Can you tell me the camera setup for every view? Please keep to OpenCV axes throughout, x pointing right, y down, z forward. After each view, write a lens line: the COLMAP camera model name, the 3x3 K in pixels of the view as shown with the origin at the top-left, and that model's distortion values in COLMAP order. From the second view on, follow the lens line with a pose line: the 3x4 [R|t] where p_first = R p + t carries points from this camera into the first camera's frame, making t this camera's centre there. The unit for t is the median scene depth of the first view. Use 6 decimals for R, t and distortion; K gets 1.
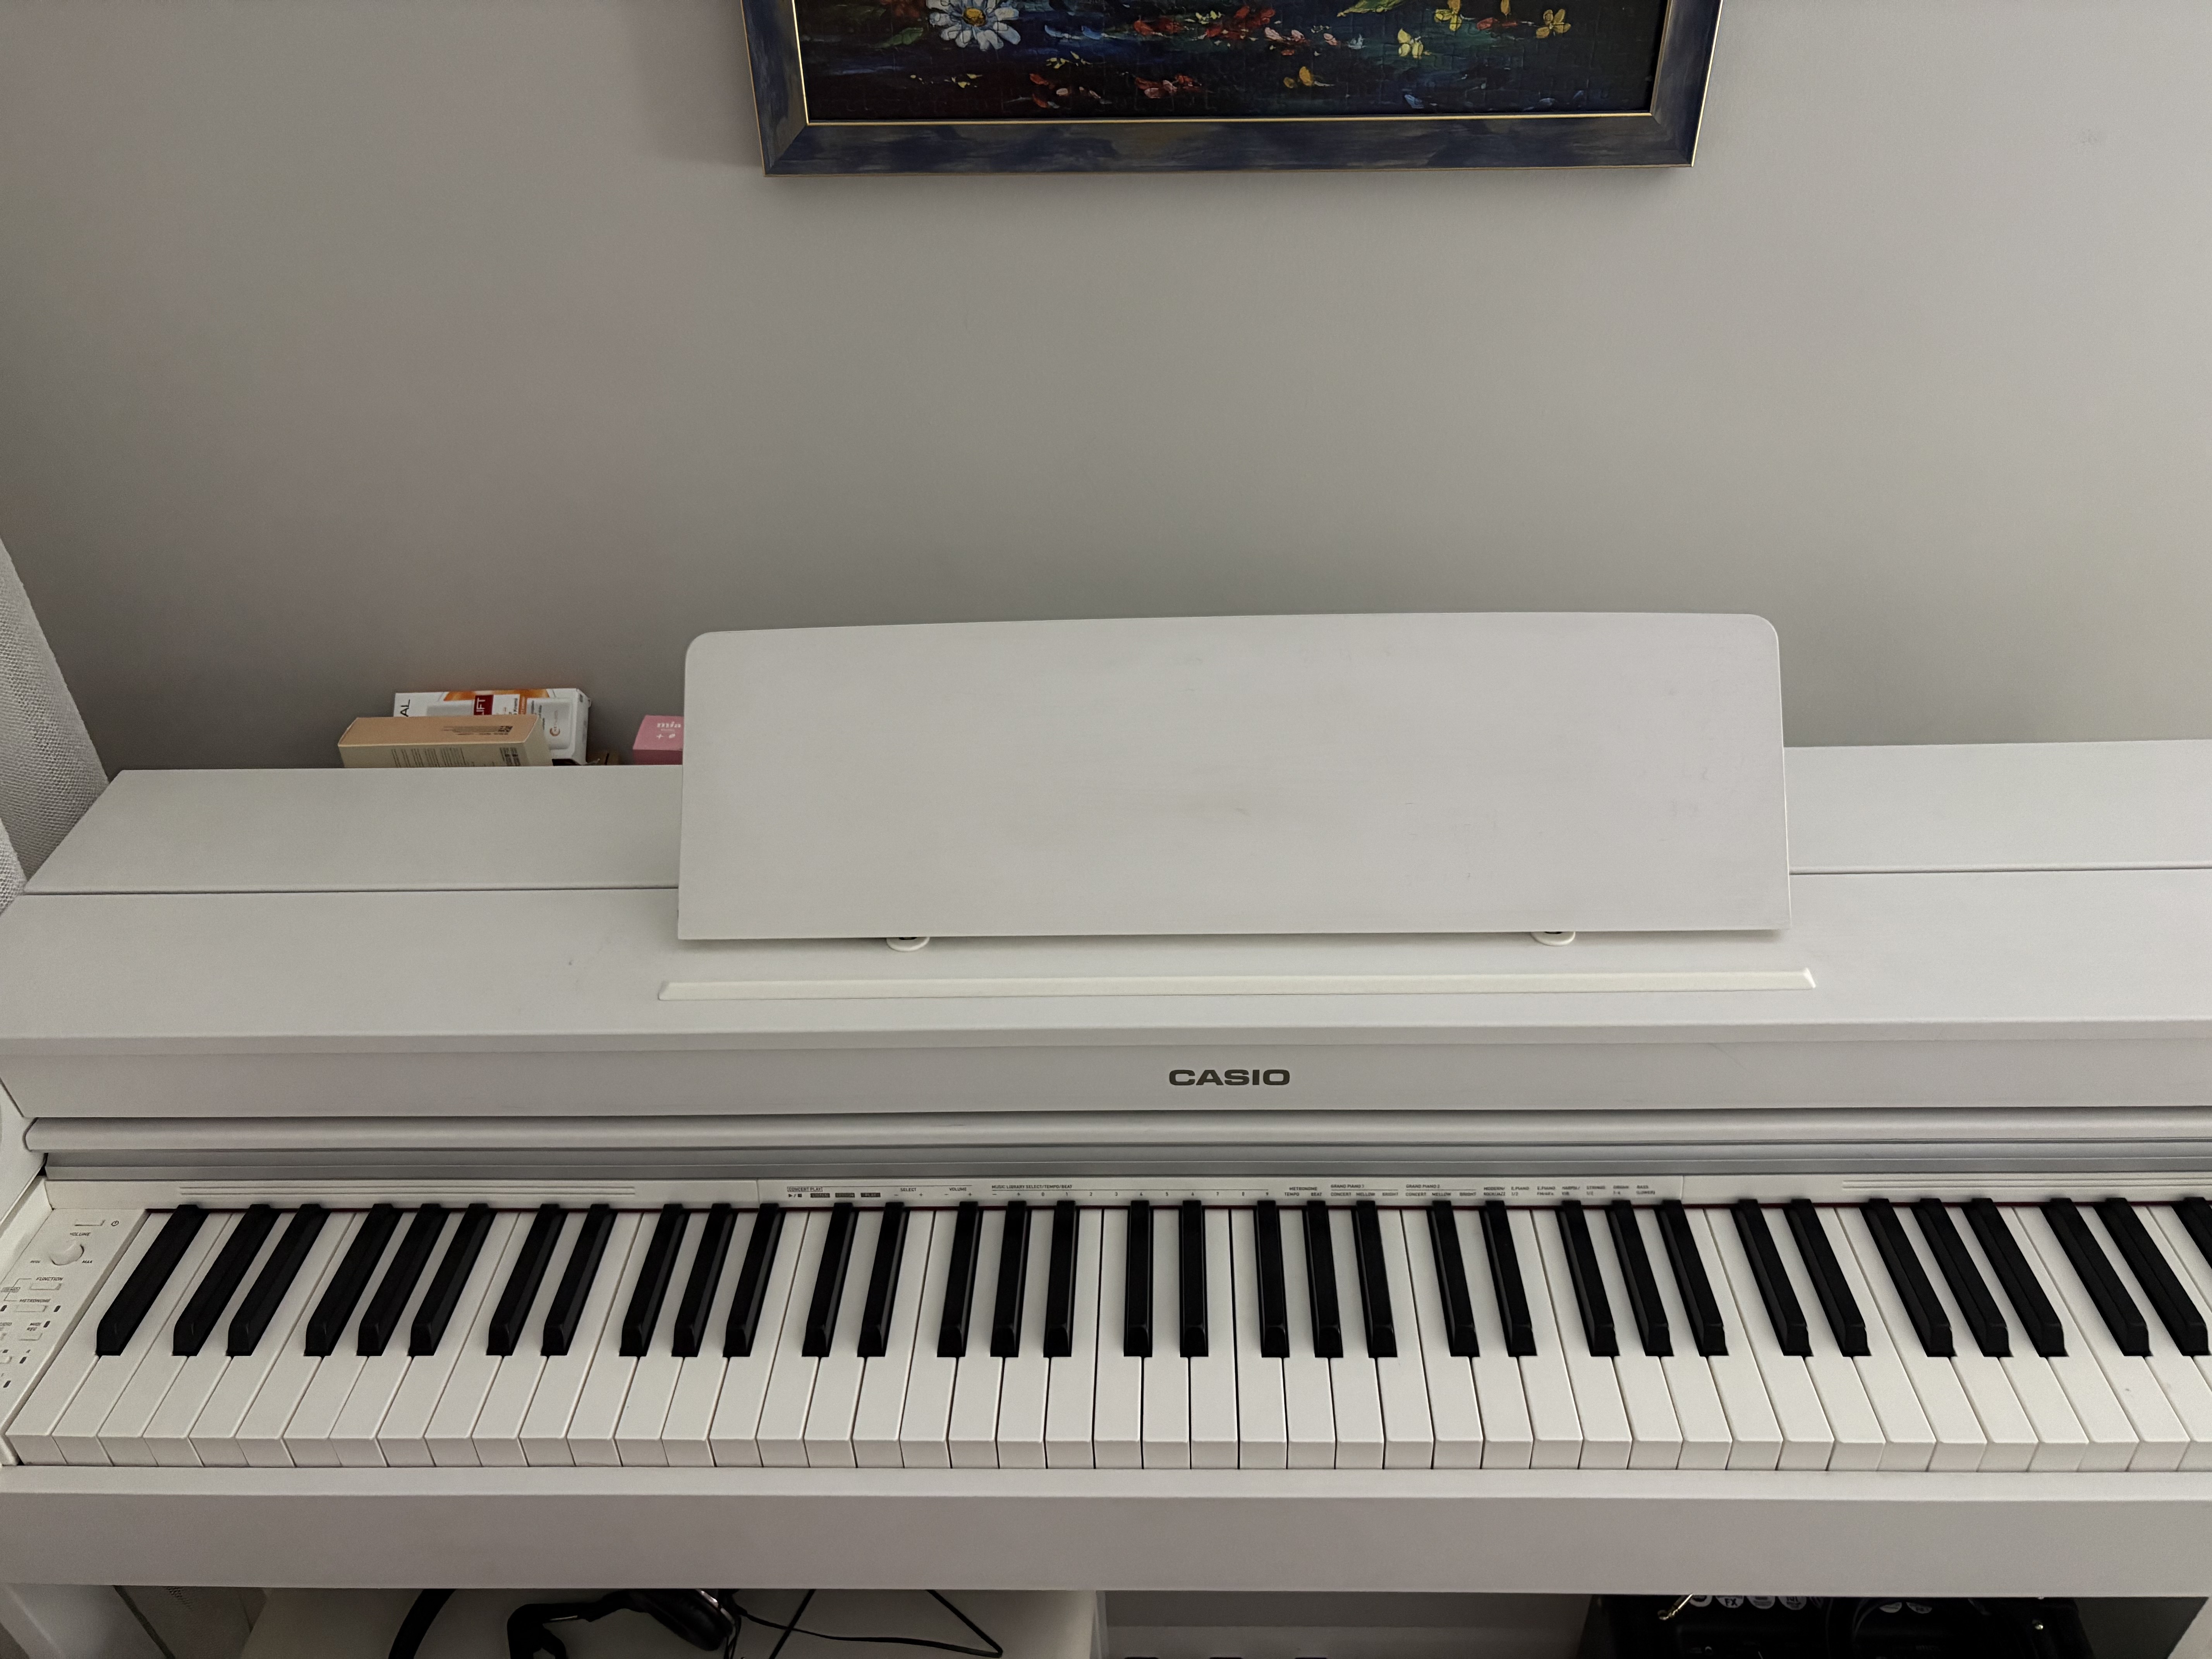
lens RADIAL K [[1696.2, 0, 1109.8], [0, 1696.2, 845.8], [0, 0, 1]] dist [0.040023, -0.038755]
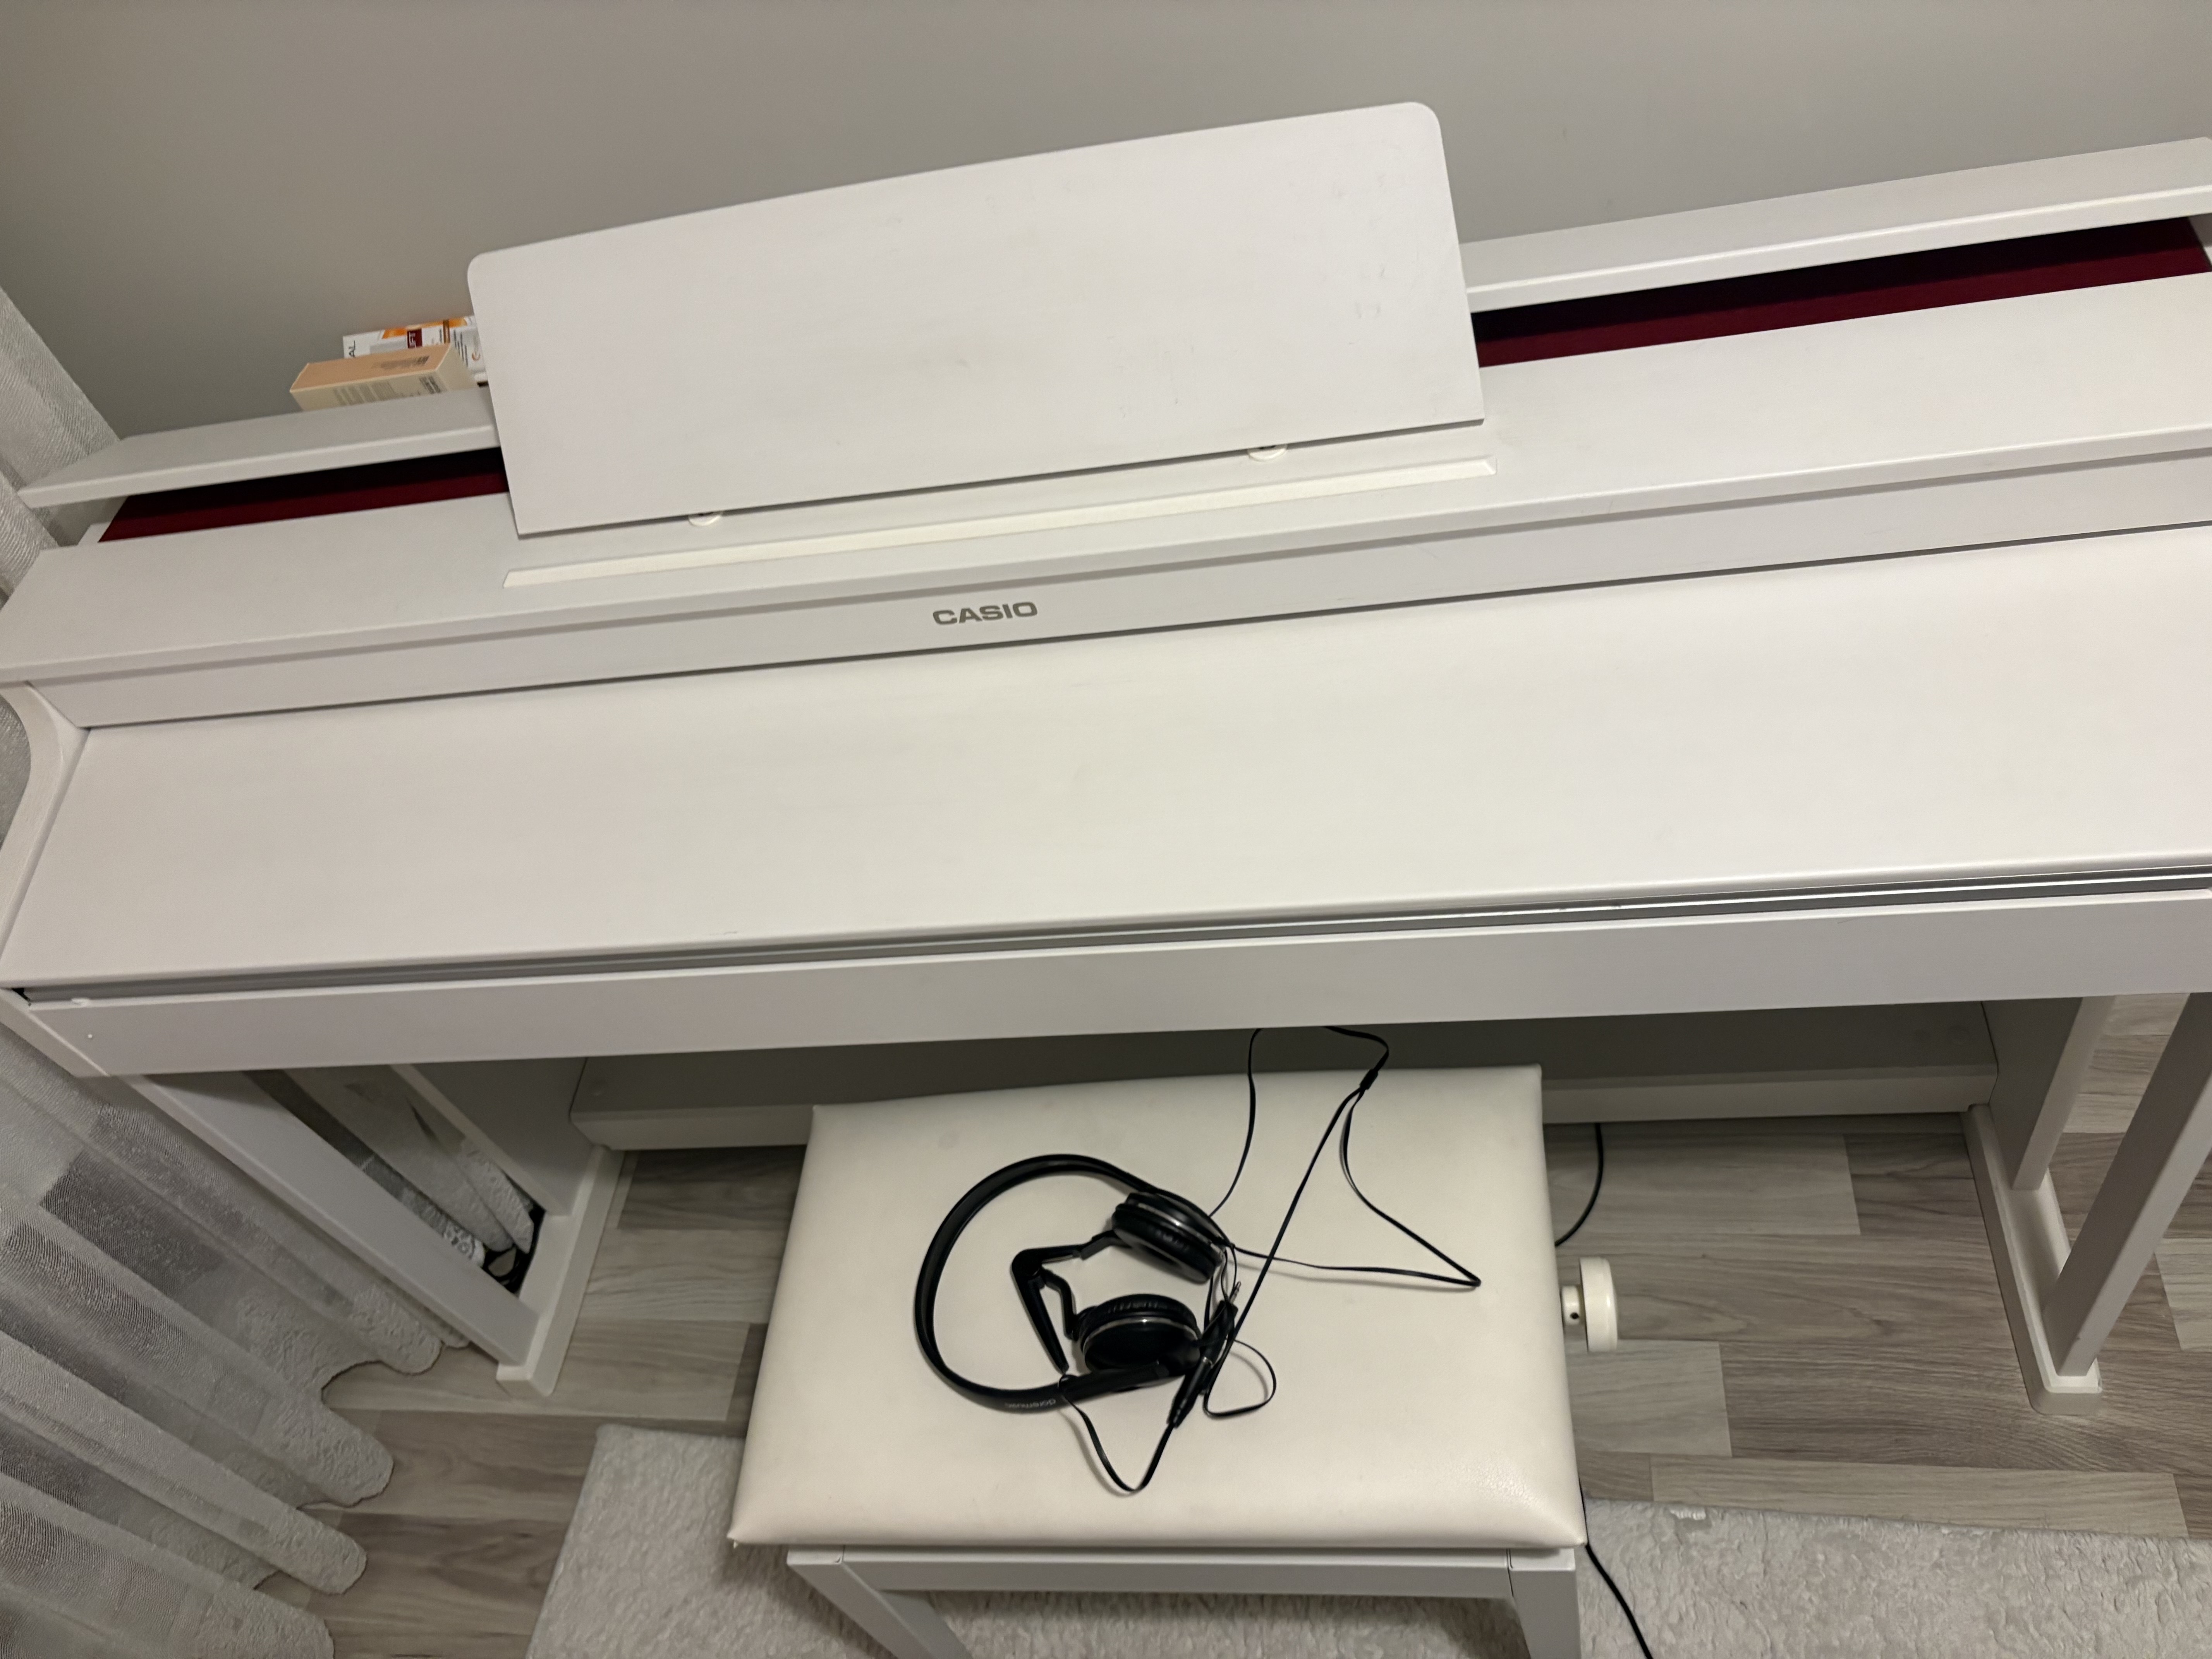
lens RADIAL K [[1696.2, 0, 1102.5], [0, 1696.2, 815.4], [0, 0, 1]] dist [0.040023, -0.038755]
pose [[0.979418, -0.065956, -0.190763, 0.341870], [0.109008, 0.968266, 0.224895, 0.021810], [0.169876, -0.241061, 0.955527, -0.085298]]
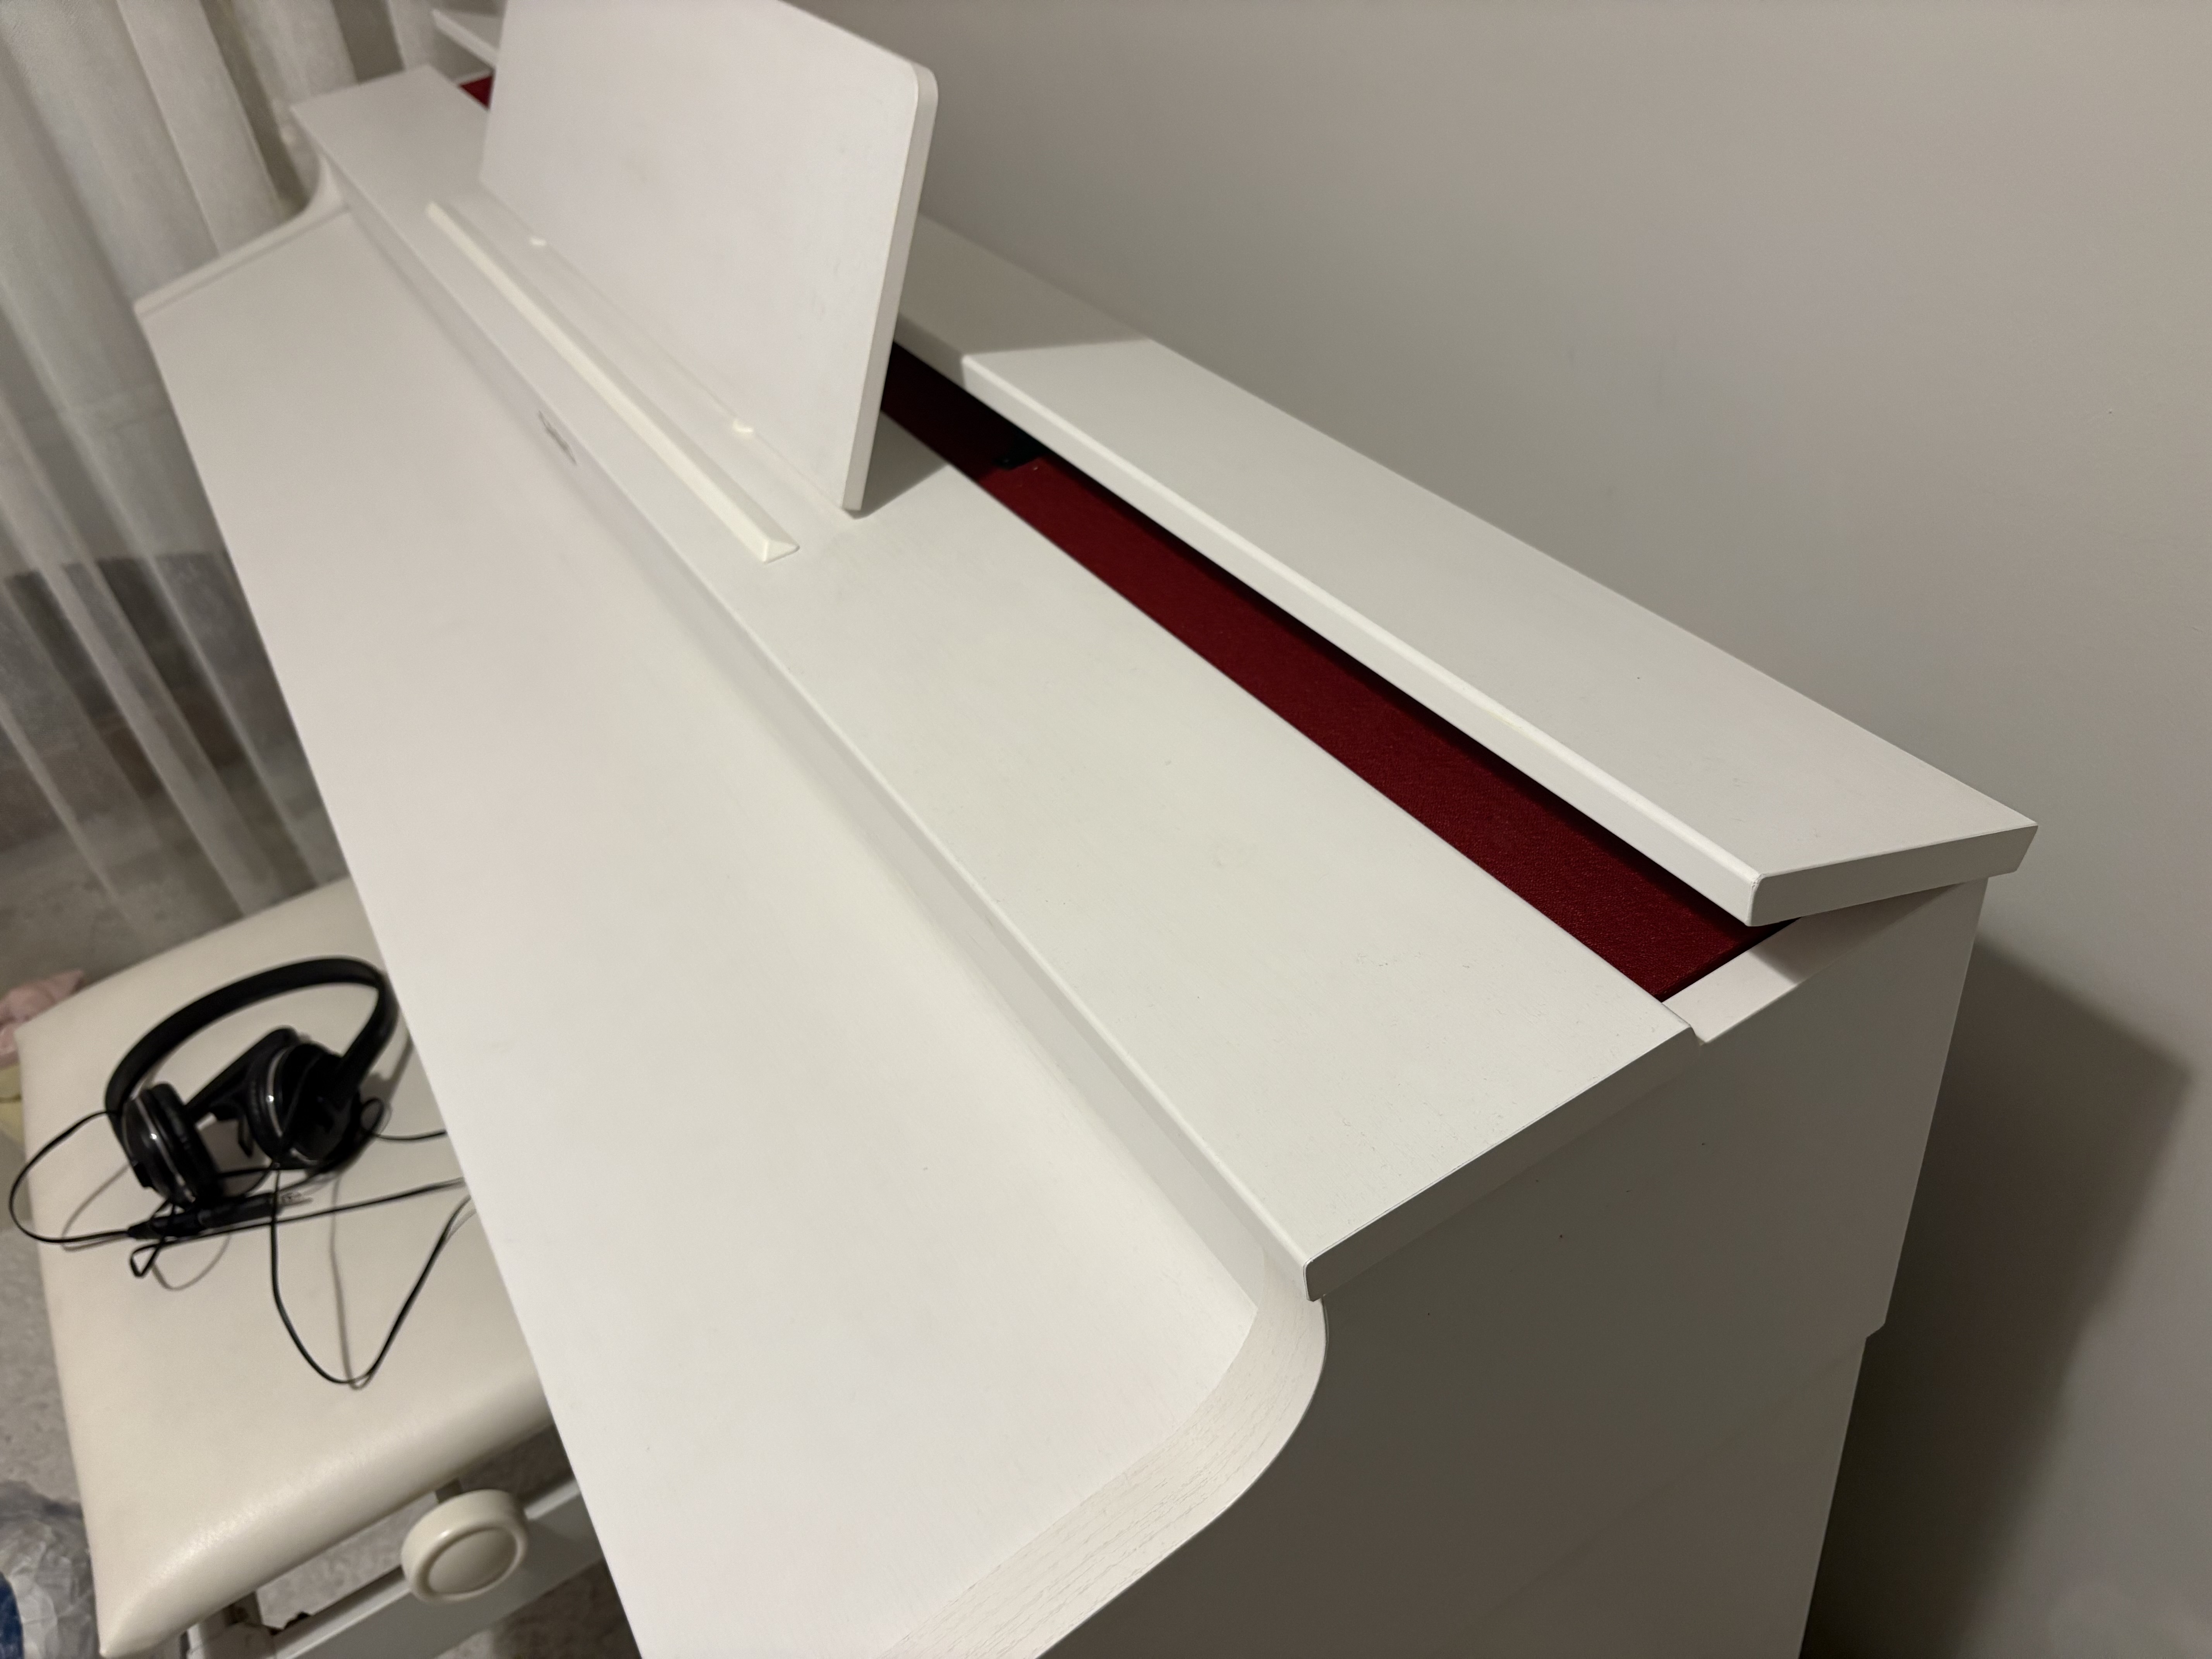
lens RADIAL K [[1696.2, 0, 1152.3], [0, 1696.2, 863.4], [0, 0, 1]] dist [0.040023, -0.038755]
pose [[0.545298, 0.515757, -0.660791, 1.026286], [-0.422545, 0.849950, 0.314706, -0.108091], [0.723951, 0.107605, 0.681407, 0.581333]]
